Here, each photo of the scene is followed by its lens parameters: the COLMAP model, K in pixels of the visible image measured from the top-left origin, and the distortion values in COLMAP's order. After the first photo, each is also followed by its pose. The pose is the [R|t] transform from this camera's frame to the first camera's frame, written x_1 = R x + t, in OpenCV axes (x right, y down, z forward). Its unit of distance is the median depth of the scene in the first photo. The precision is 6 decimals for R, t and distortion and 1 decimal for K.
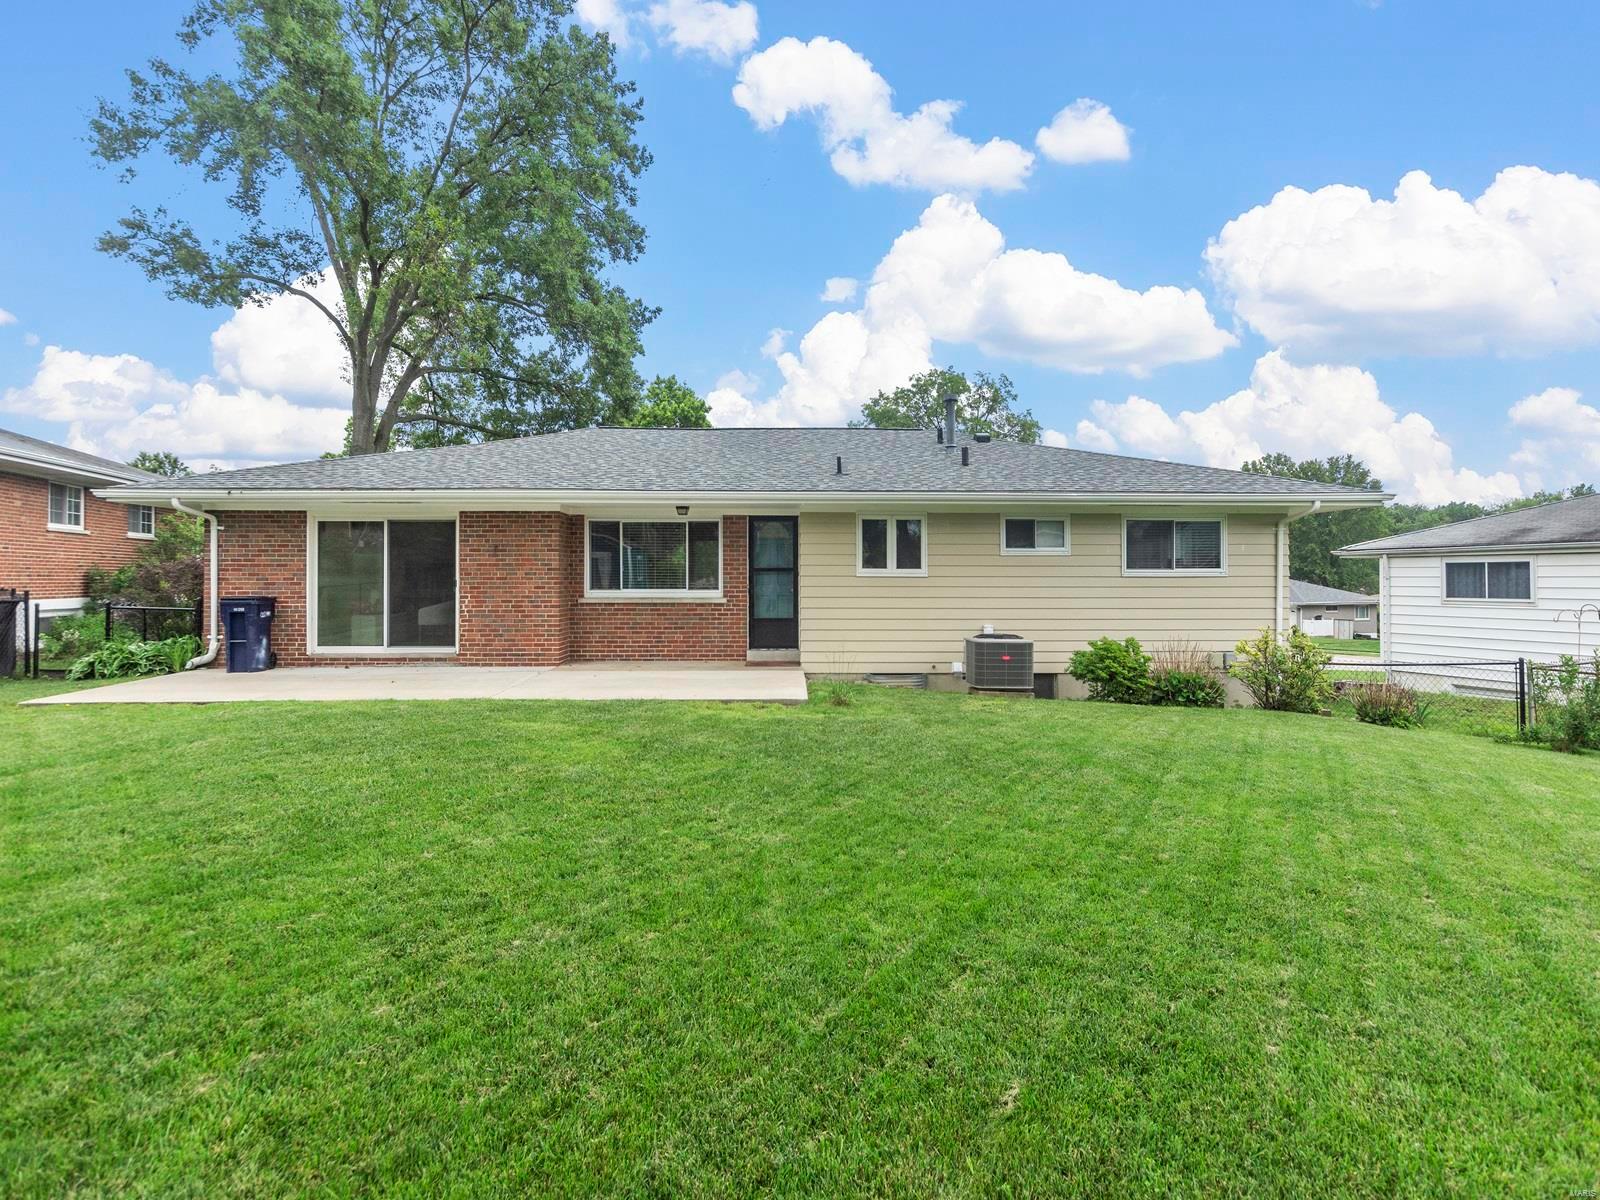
lens RADIAL K [[796.9, 0, 800.0], [0, 796.9, 600.0], [0, 0, 1]] dist [0.001232, -0.000669]
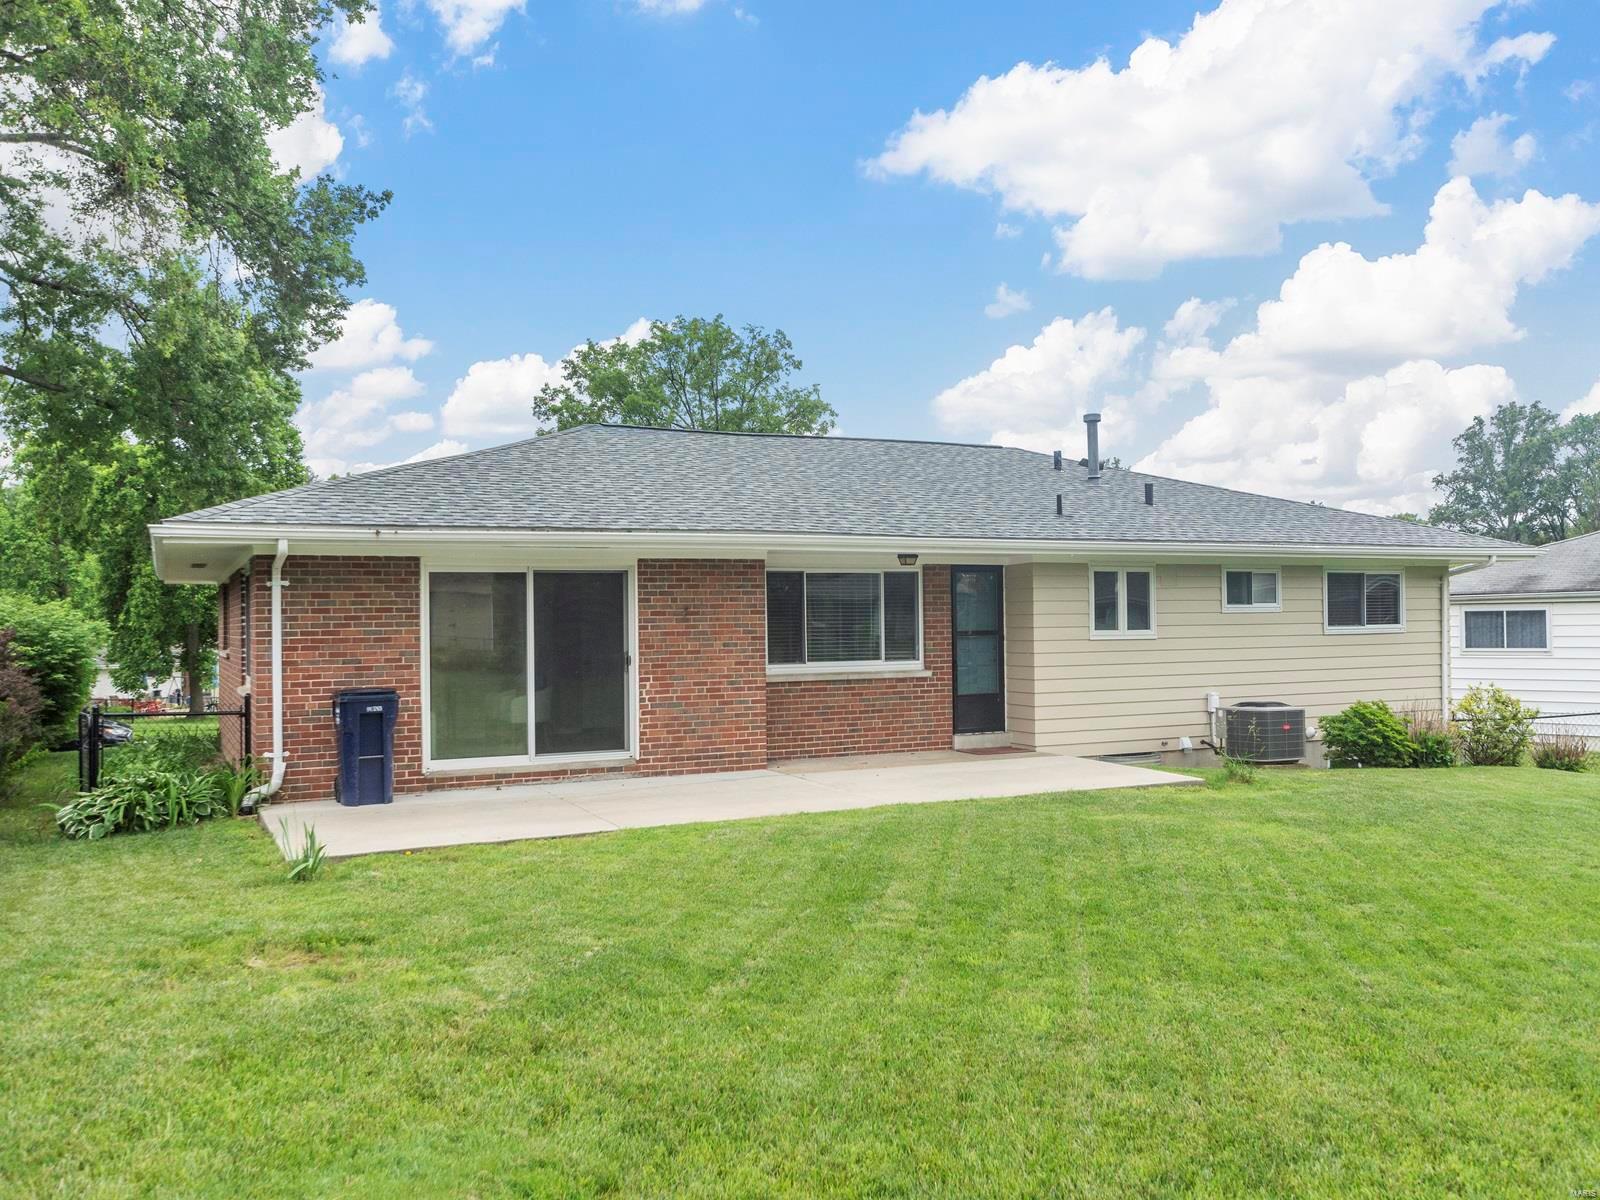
lens RADIAL K [[1356.3, 0, 800.0], [0, 1356.3, 600.0], [0, 0, 1]] dist [-0.016227, -0.010453]
pose [[0.906289, -0.006638, 0.422607, -0.800227], [0.026214, 0.998835, -0.040527, -0.021569], [-0.421846, 0.047807, 0.905406, -0.156219]]
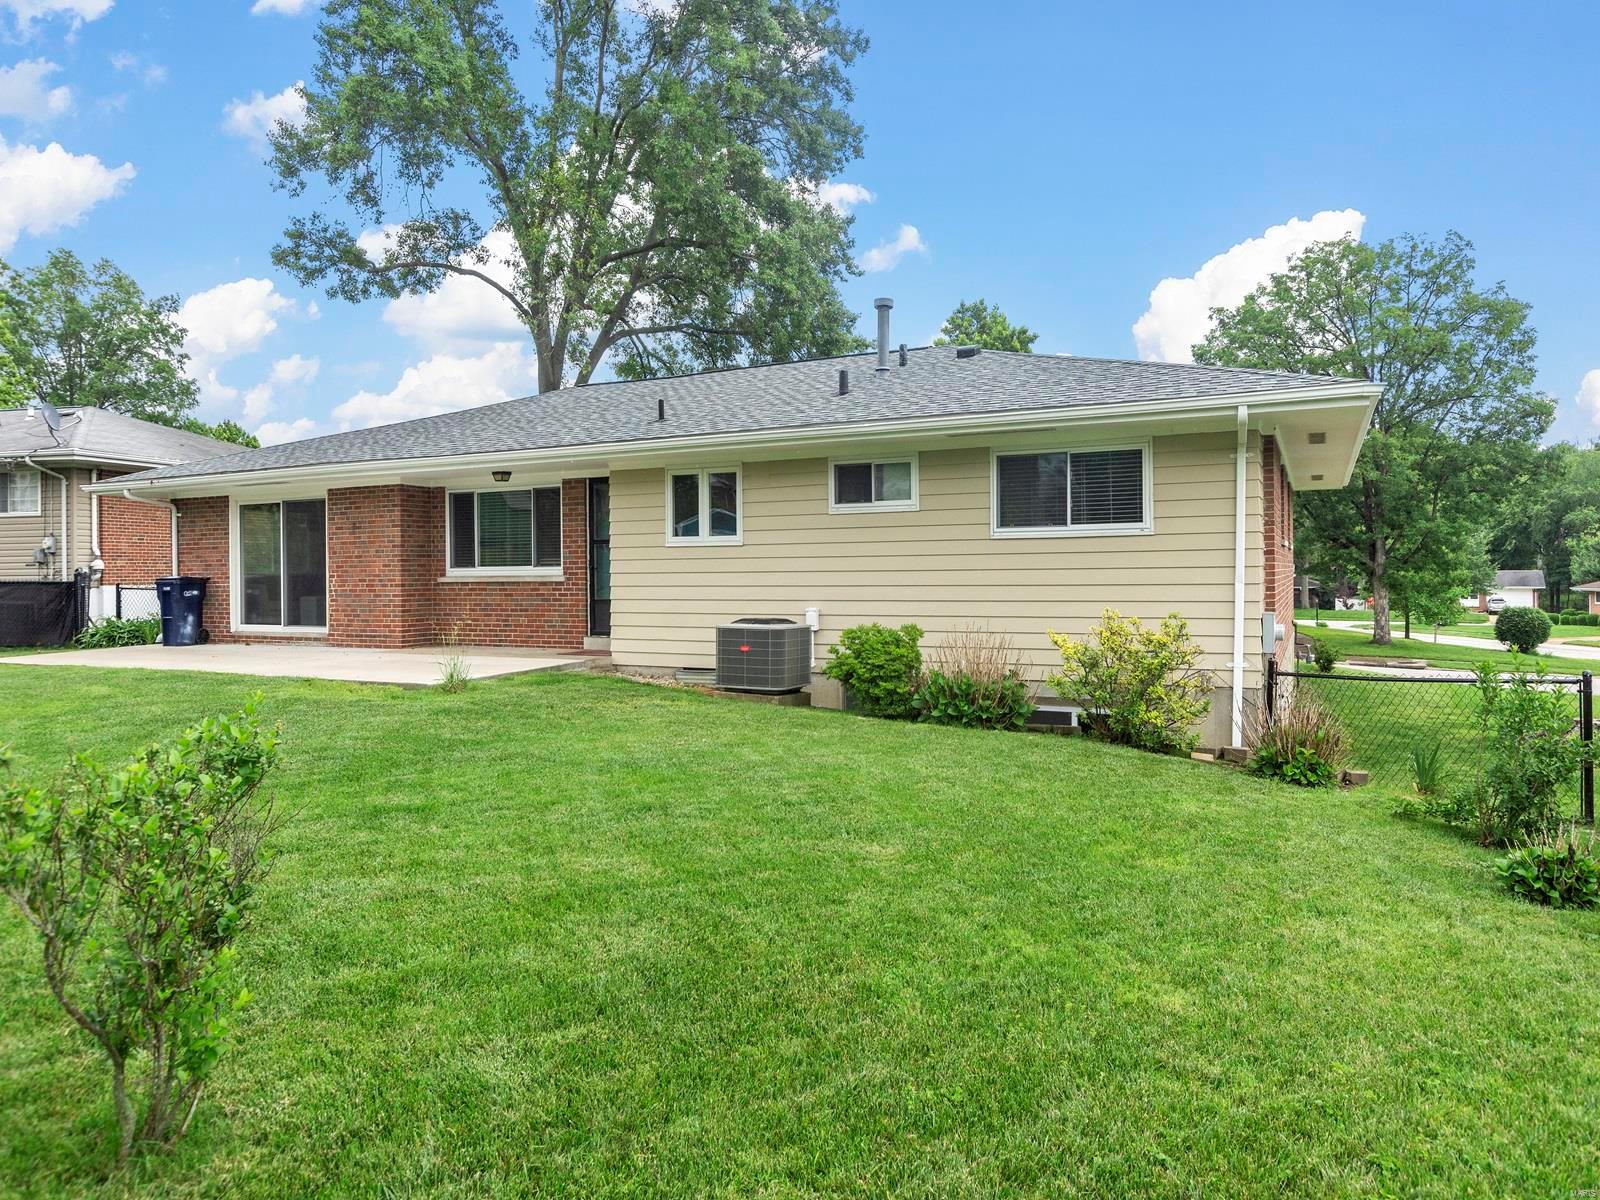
lens RADIAL K [[1032.4, 0, 800.0], [0, 1032.4, 600.0], [0, 0, 1]] dist [-0.055336, 0.087366]
pose [[0.889273, 0.003006, -0.457368, 0.661019], [0.000081, 0.999977, 0.006730, 0.016942], [0.457377, -0.006022, 0.889252, 0.141470]]
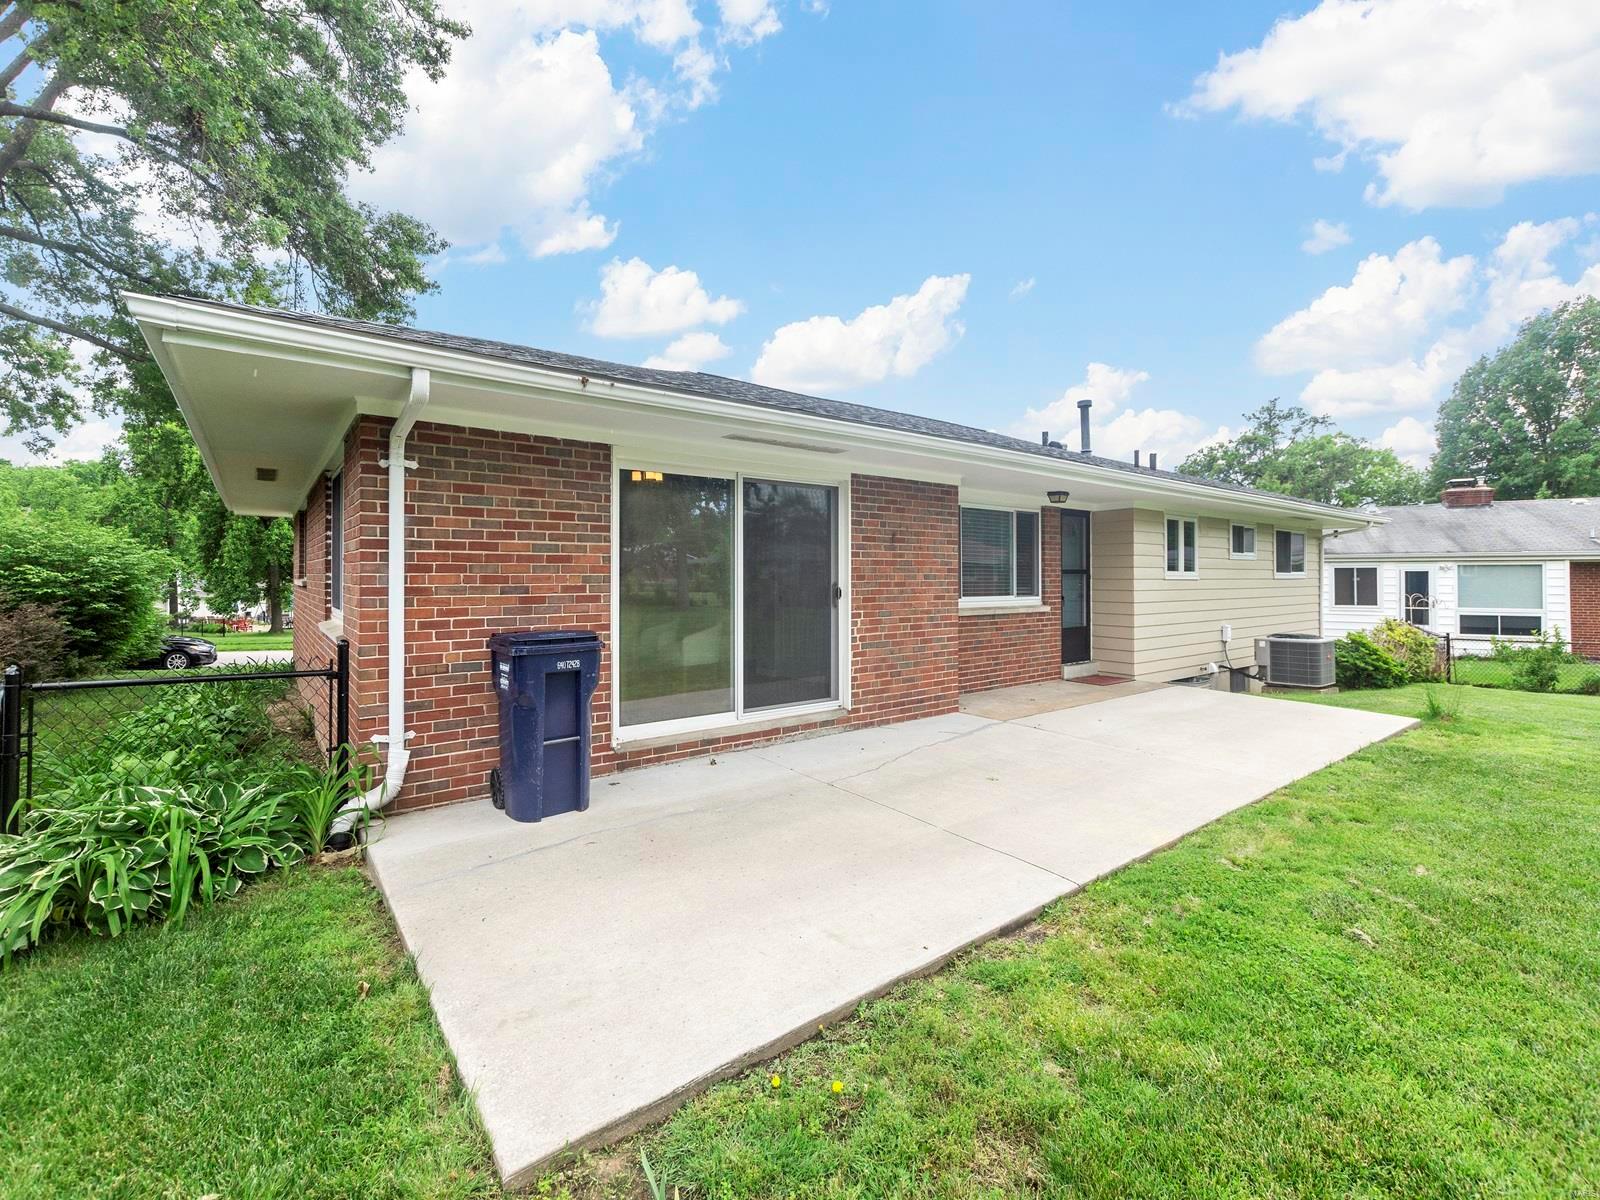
lens RADIAL K [[712.9, 0, 799.2], [0, 712.9, 573.6], [0, 0, 1]] dist [0.001346, 0.000406]
pose [[0.799815, 0.001882, 0.600244, -0.775820], [0.015410, 0.999601, -0.023667, -0.023045], [-0.600049, 0.028179, 0.799467, 0.585954]]
